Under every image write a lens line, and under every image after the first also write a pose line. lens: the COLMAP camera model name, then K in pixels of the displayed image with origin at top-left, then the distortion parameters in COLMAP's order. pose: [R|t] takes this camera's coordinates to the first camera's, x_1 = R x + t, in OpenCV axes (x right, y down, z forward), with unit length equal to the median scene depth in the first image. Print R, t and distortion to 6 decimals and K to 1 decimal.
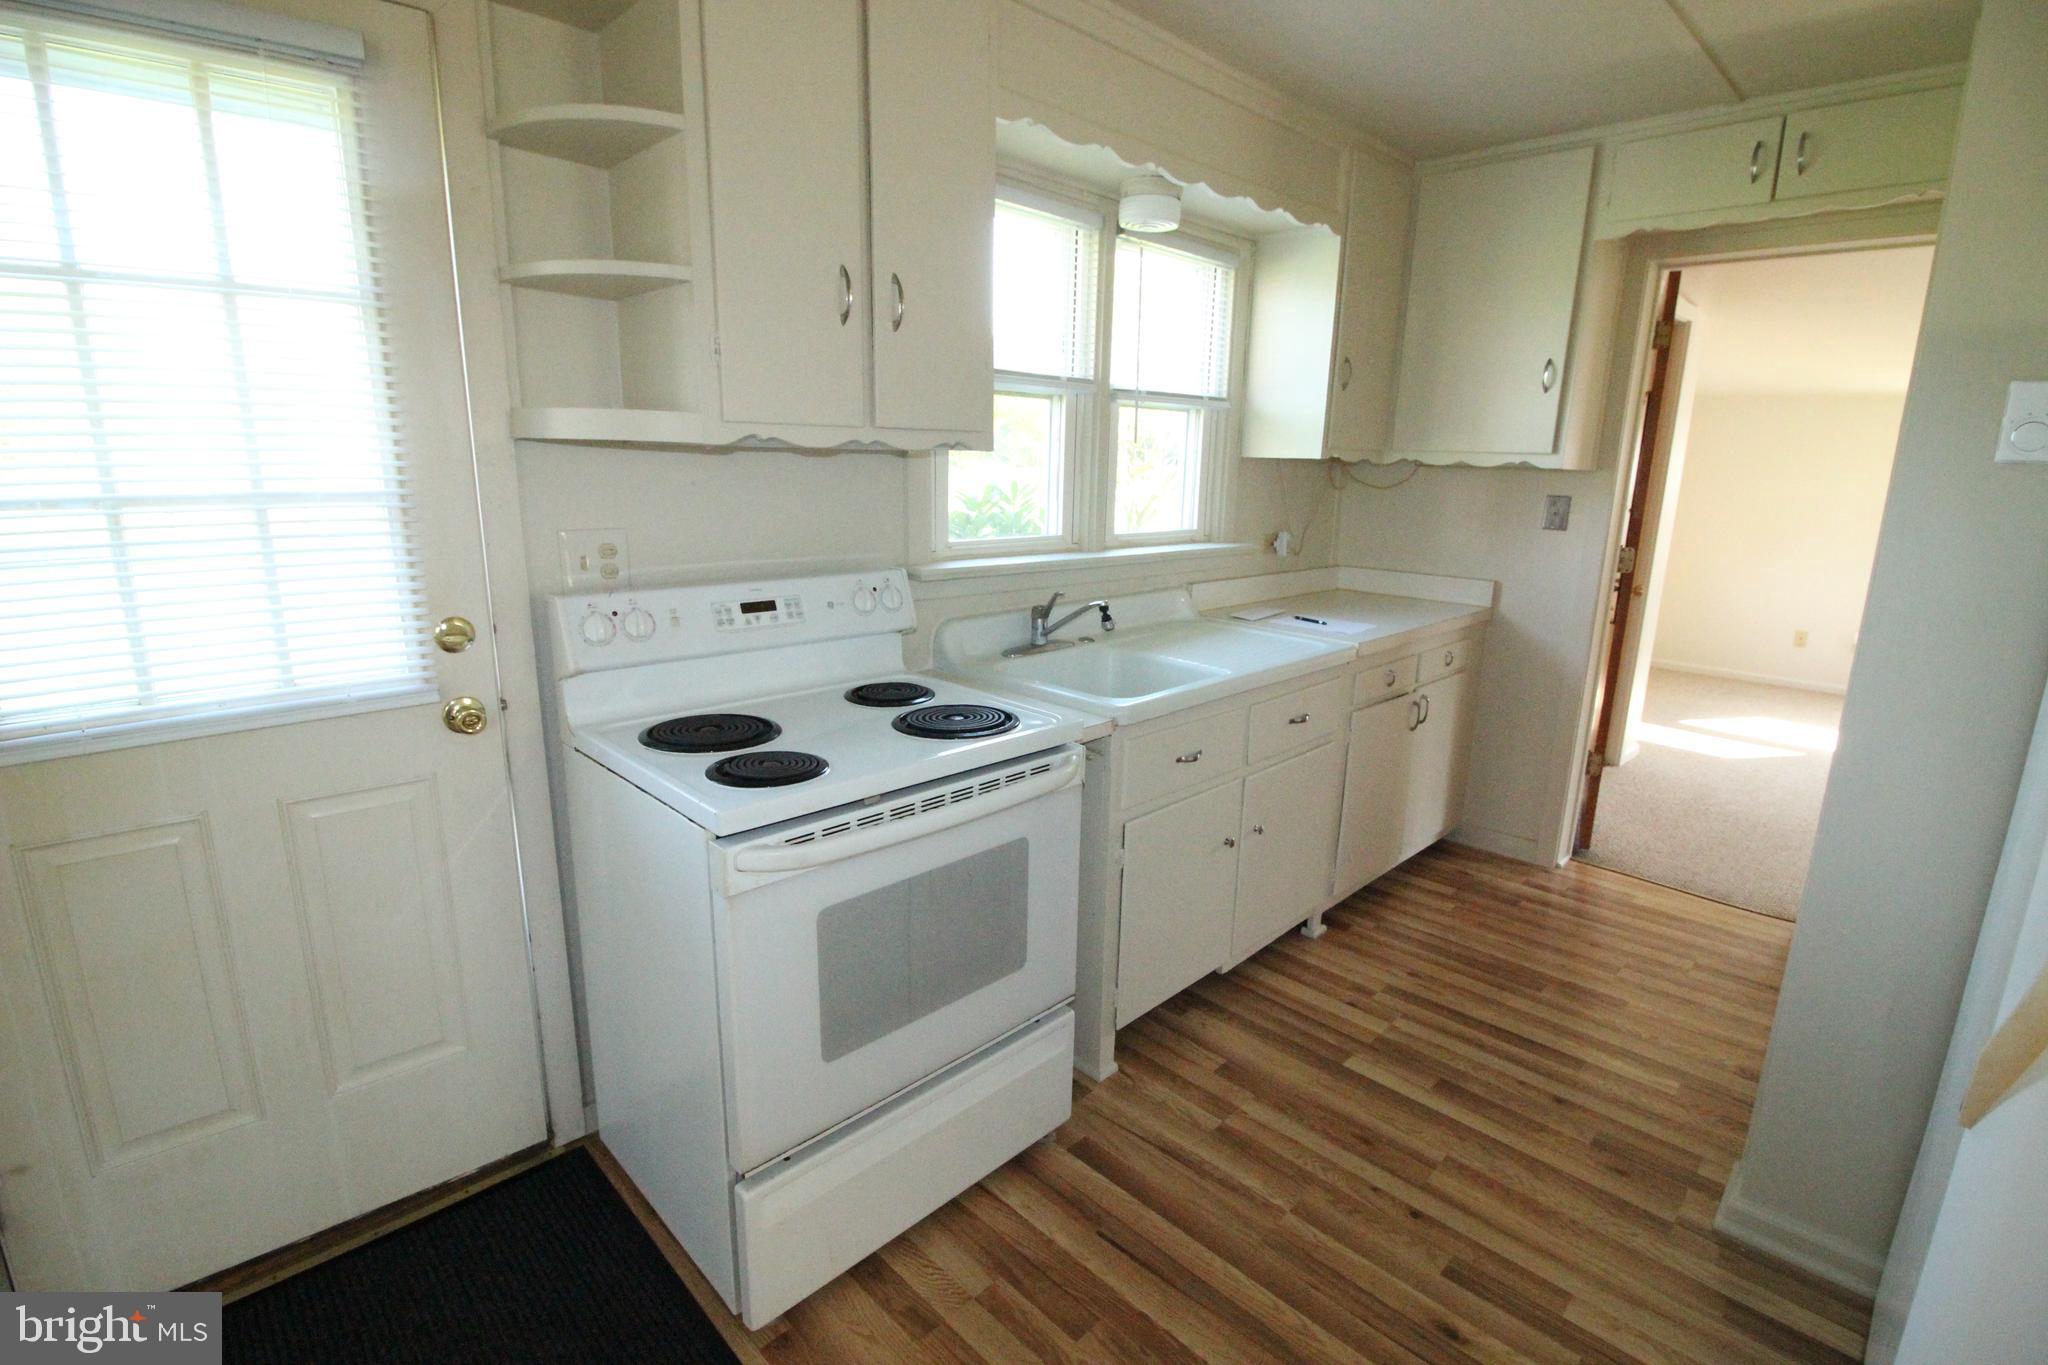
lens RADIAL K [[950.6, 0, 1033.4], [0, 950.6, 687.0], [0, 0, 1]] dist [0.000211, -0.000271]
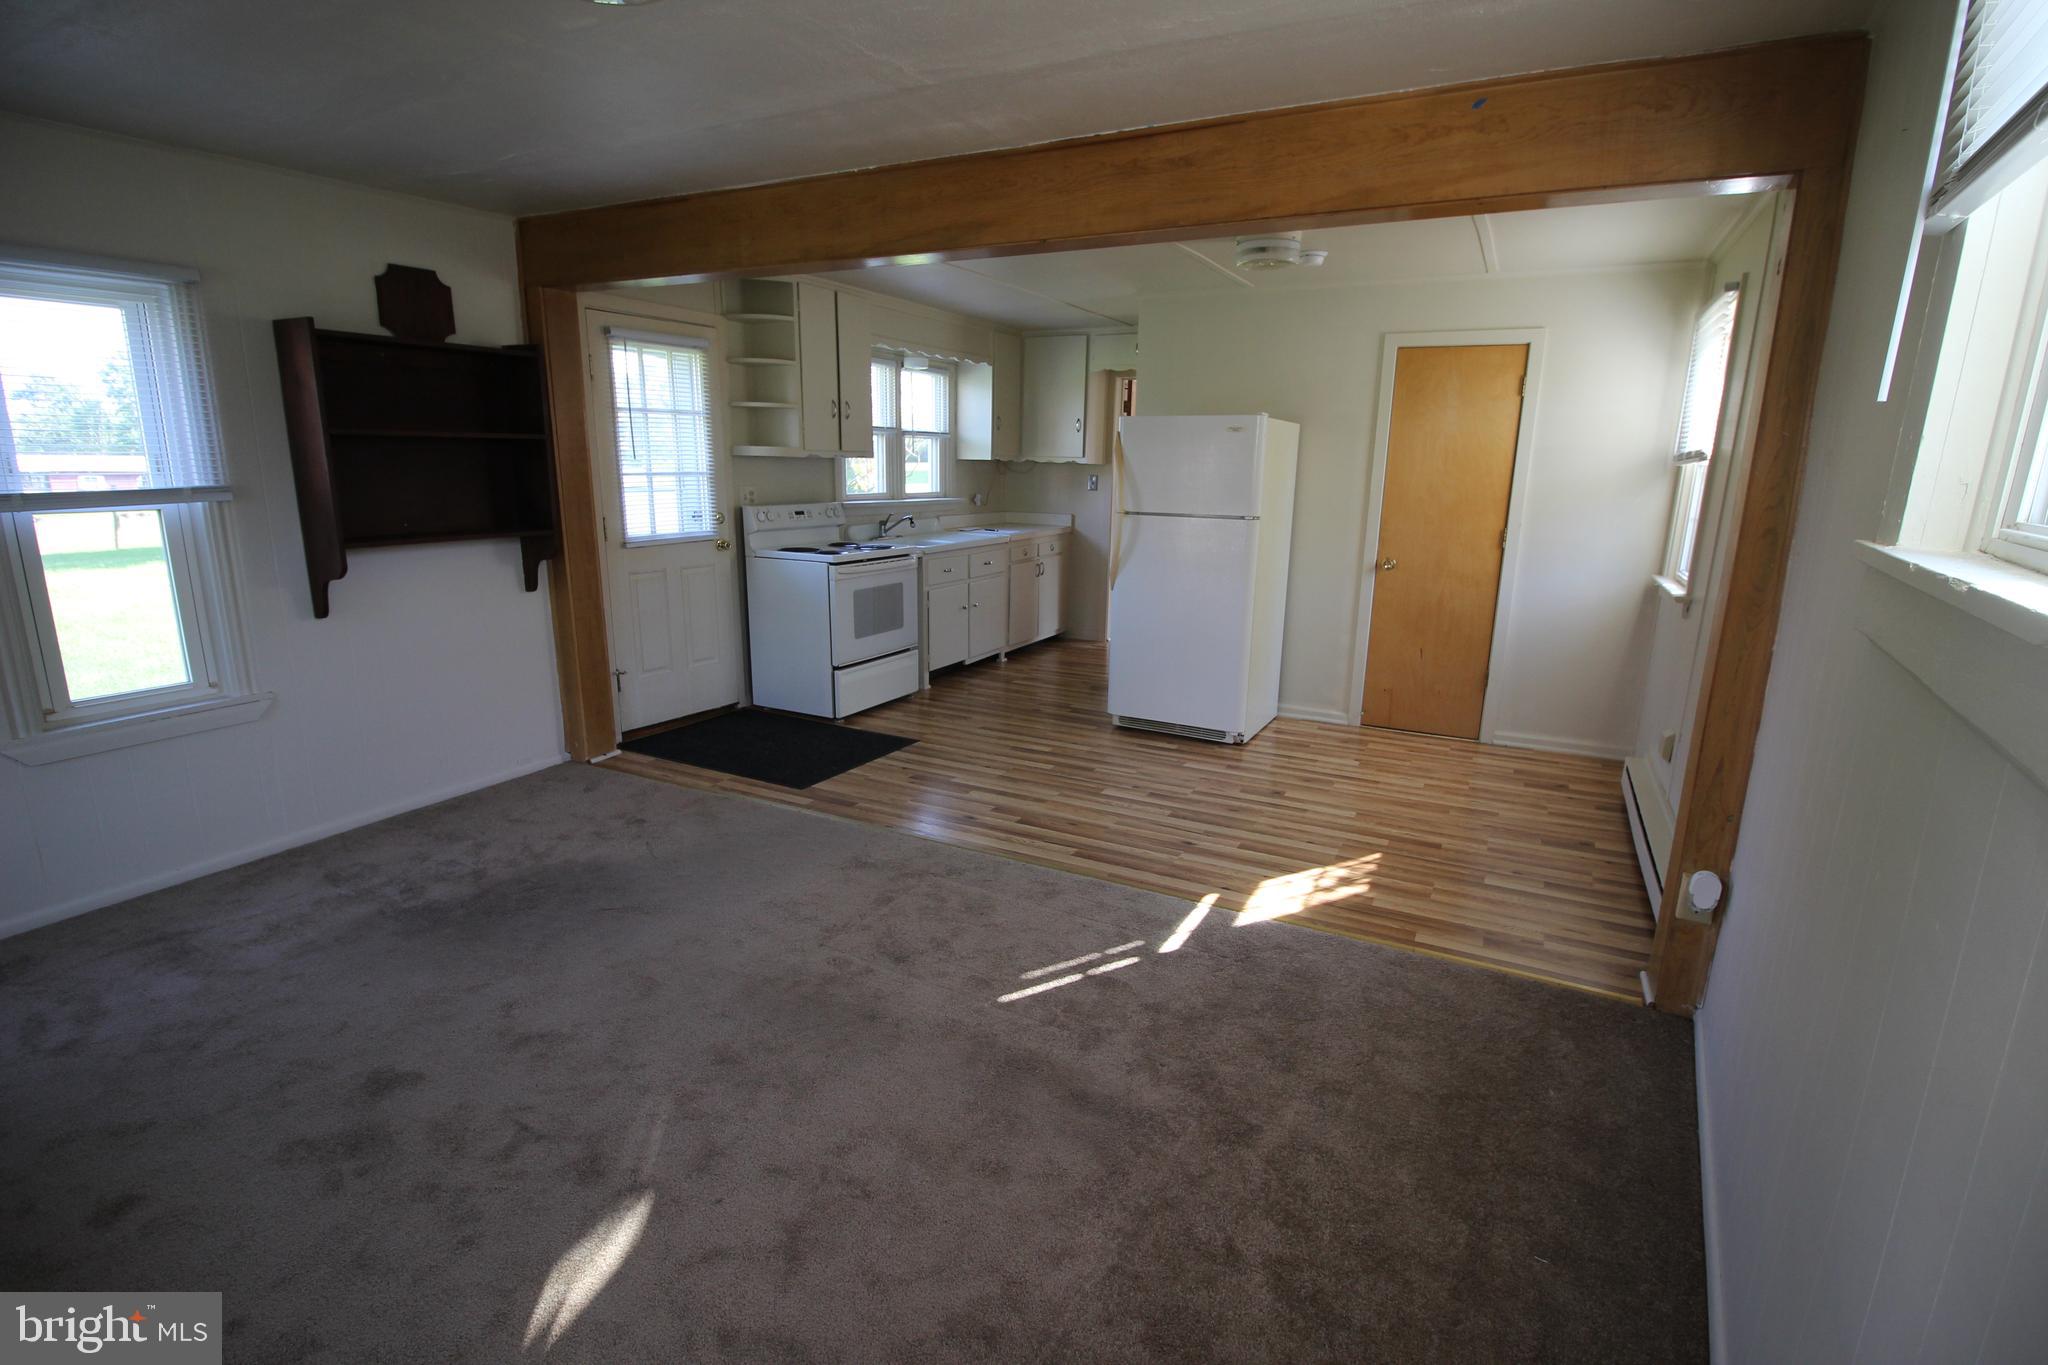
lens RADIAL K [[952.4, 0, 1035.3], [0, 952.4, 685.4], [0, 0, 1]] dist [-0.001414, -0.000358]
pose [[0.953703, -0.071418, 0.292147, -0.348862], [0.070965, 0.997405, 0.012162, 0.321951], [-0.292257, 0.009134, 0.956296, -1.394153]]
